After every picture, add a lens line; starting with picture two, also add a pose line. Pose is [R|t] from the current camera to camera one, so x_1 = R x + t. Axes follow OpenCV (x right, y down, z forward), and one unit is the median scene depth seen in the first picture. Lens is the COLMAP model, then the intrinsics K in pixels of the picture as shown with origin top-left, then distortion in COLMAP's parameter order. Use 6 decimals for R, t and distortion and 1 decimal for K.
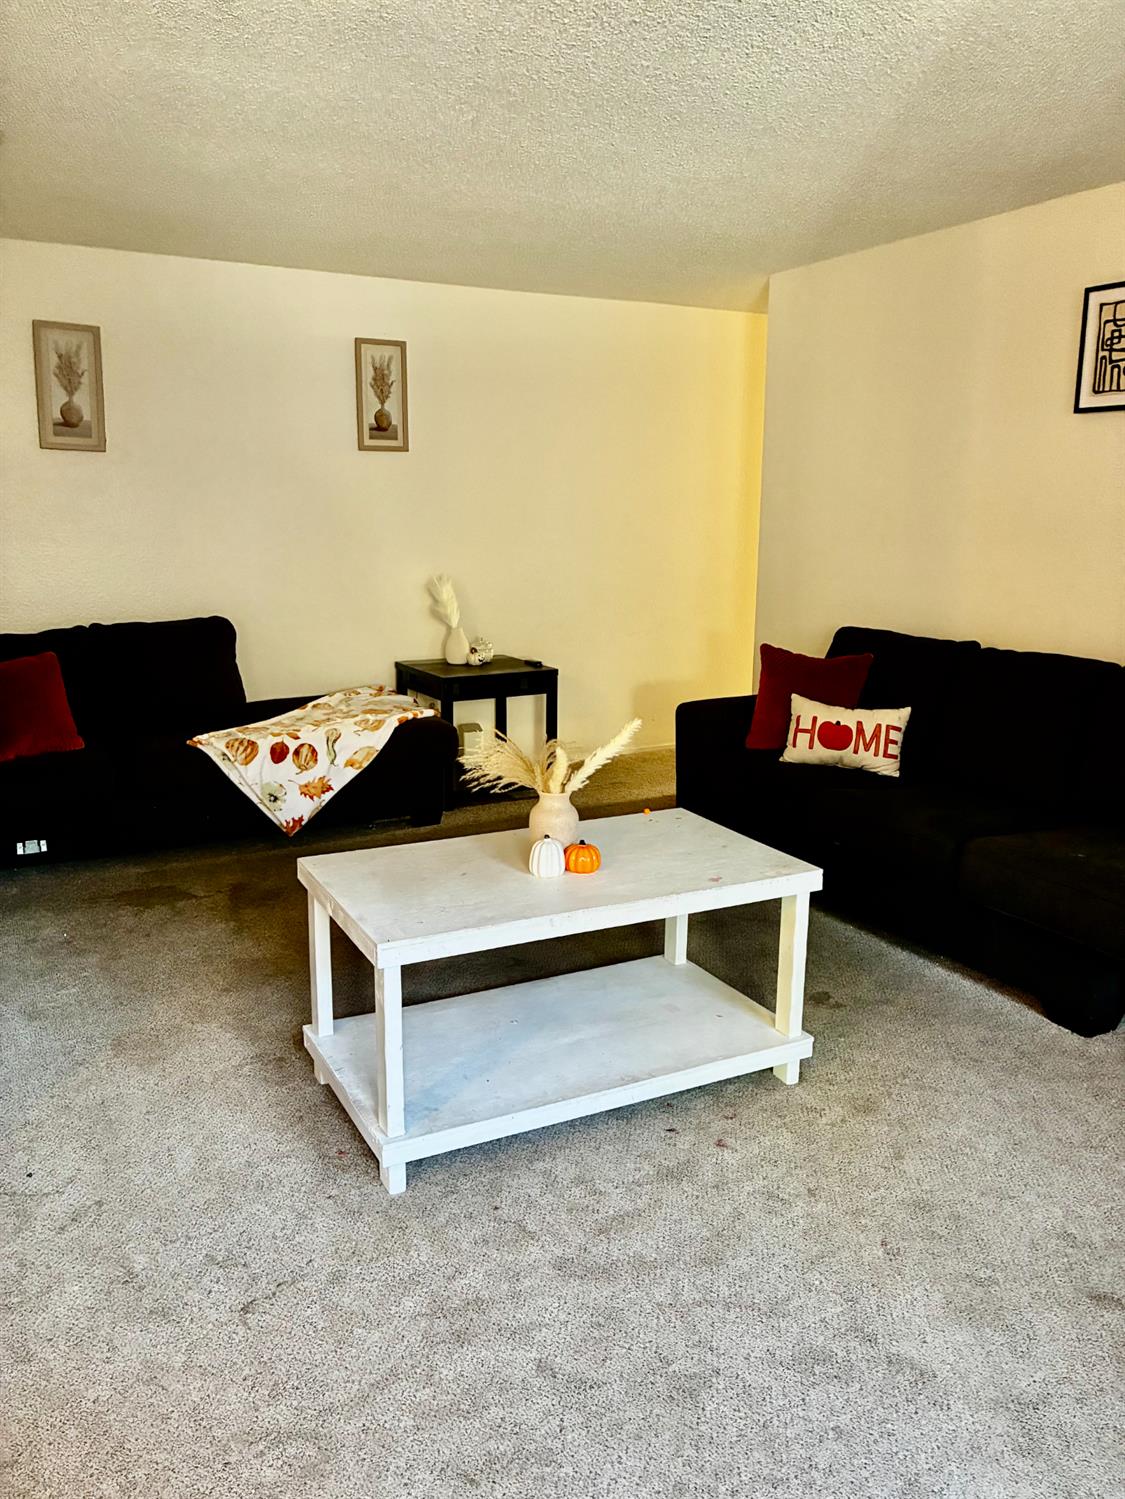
lens RADIAL K [[1144.6, 0, 562.5], [0, 1144.6, 731.8], [0, 0, 1]] dist [0.041044, -0.057916]
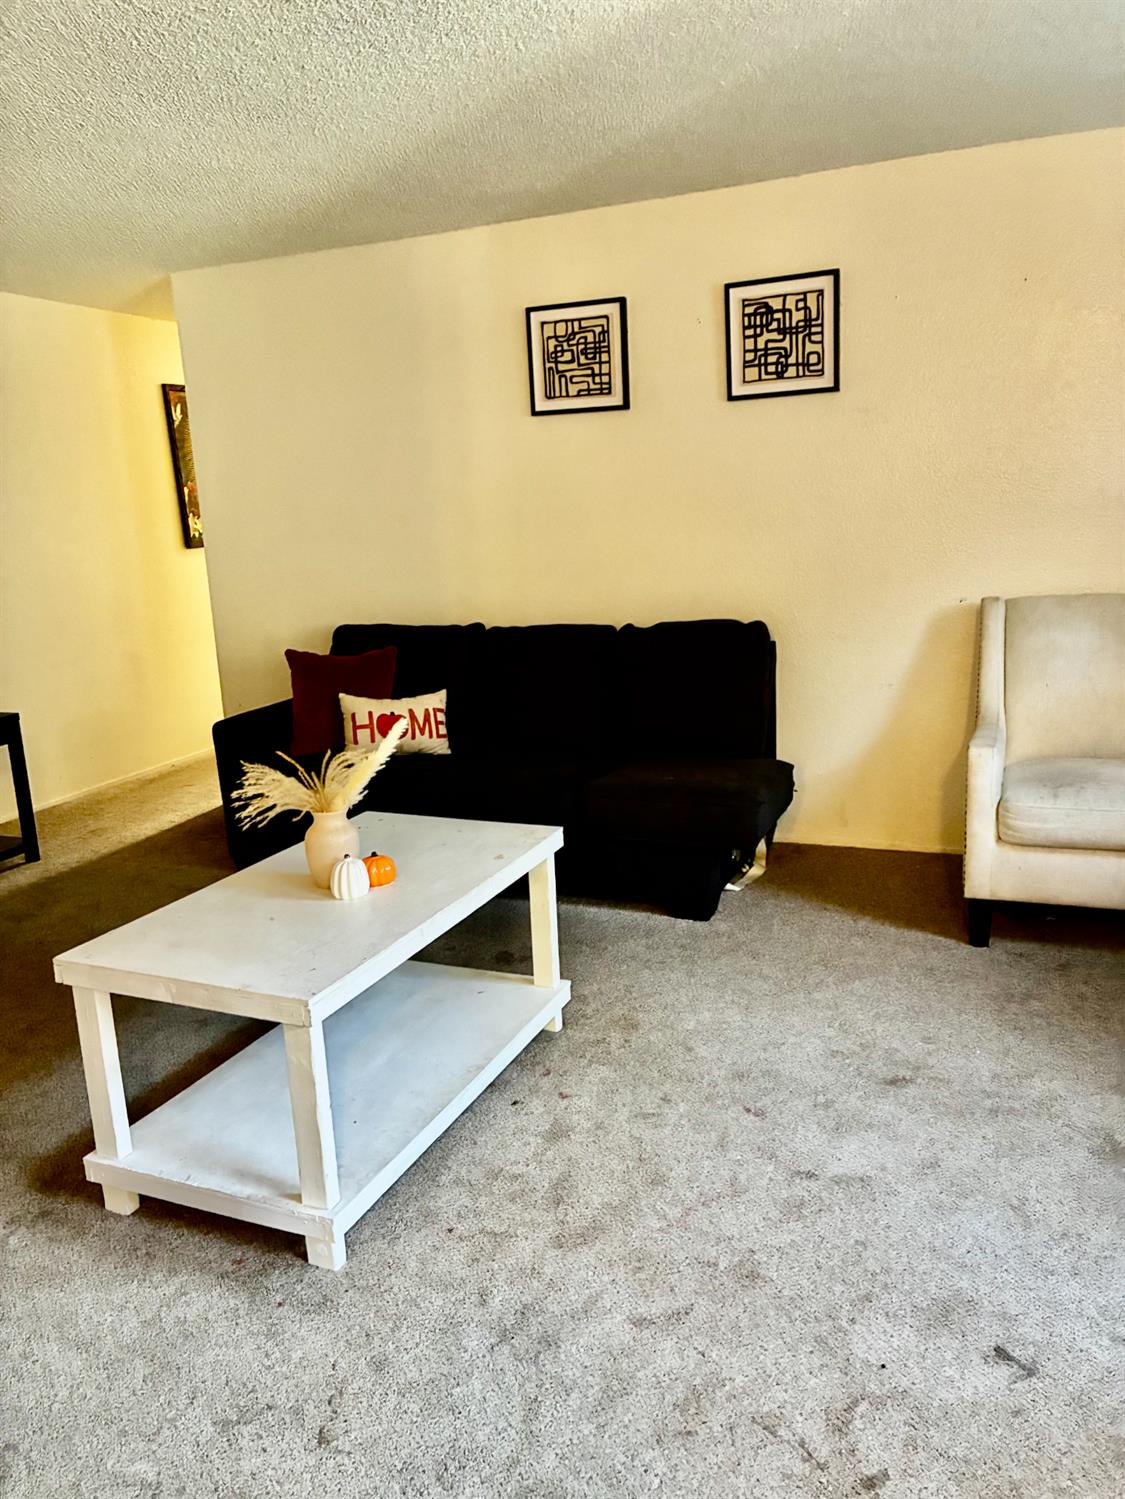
lens RADIAL K [[1138.0, 0, 556.9], [0, 1138.0, 749.1], [0, 0, 1]] dist [0.002825, -0.001693]
pose [[0.776010, -0.179453, 0.604652, -0.300340], [0.177374, 0.982072, 0.063824, -0.016943], [-0.605265, 0.057722, 0.793928, 0.099799]]
